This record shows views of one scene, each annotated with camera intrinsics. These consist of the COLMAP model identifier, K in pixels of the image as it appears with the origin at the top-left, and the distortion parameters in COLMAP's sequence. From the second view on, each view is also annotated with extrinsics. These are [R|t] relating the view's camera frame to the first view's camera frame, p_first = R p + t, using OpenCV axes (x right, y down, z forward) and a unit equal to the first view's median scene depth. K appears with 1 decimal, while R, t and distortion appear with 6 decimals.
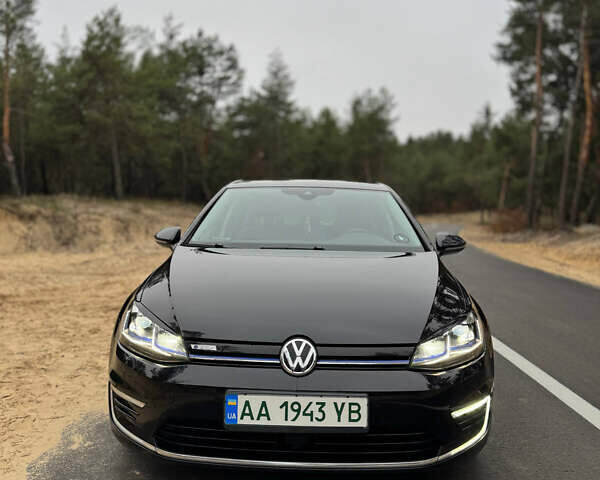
lens RADIAL K [[551.4, 0, 300.9], [0, 551.4, 248.7], [0, 0, 1]] dist [0.147587, -0.307039]
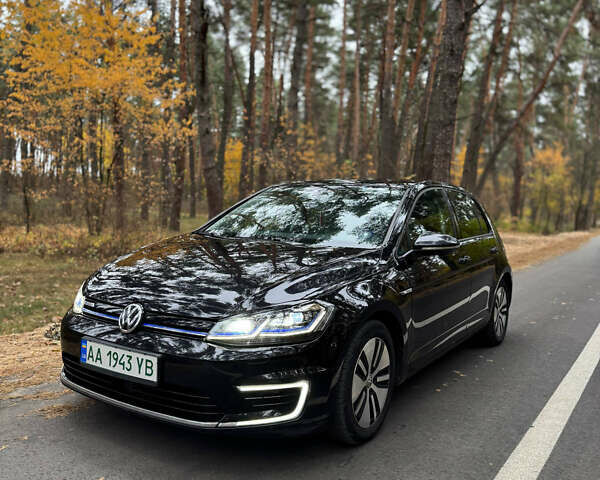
lens RADIAL K [[551.4, 0, 300.9], [0, 551.4, 248.7], [0, 0, 1]] dist [0.147587, -0.307039]
pose [[0.847174, 0.048653, -0.529083, 0.963414], [-0.055533, 0.998453, 0.002895, 0.015983], [0.528405, 0.026929, 0.848565, 0.143723]]
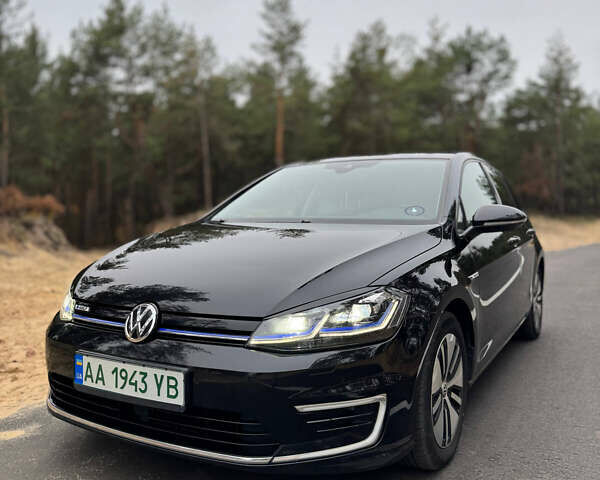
lens RADIAL K [[551.4, 0, 300.9], [0, 551.4, 248.7], [0, 0, 1]] dist [0.147587, -0.307039]
pose [[0.873412, 0.006174, -0.486944, 0.684757], [-0.012079, 0.999887, -0.008989, 0.075652], [0.486833, 0.013733, 0.873387, 0.310567]]
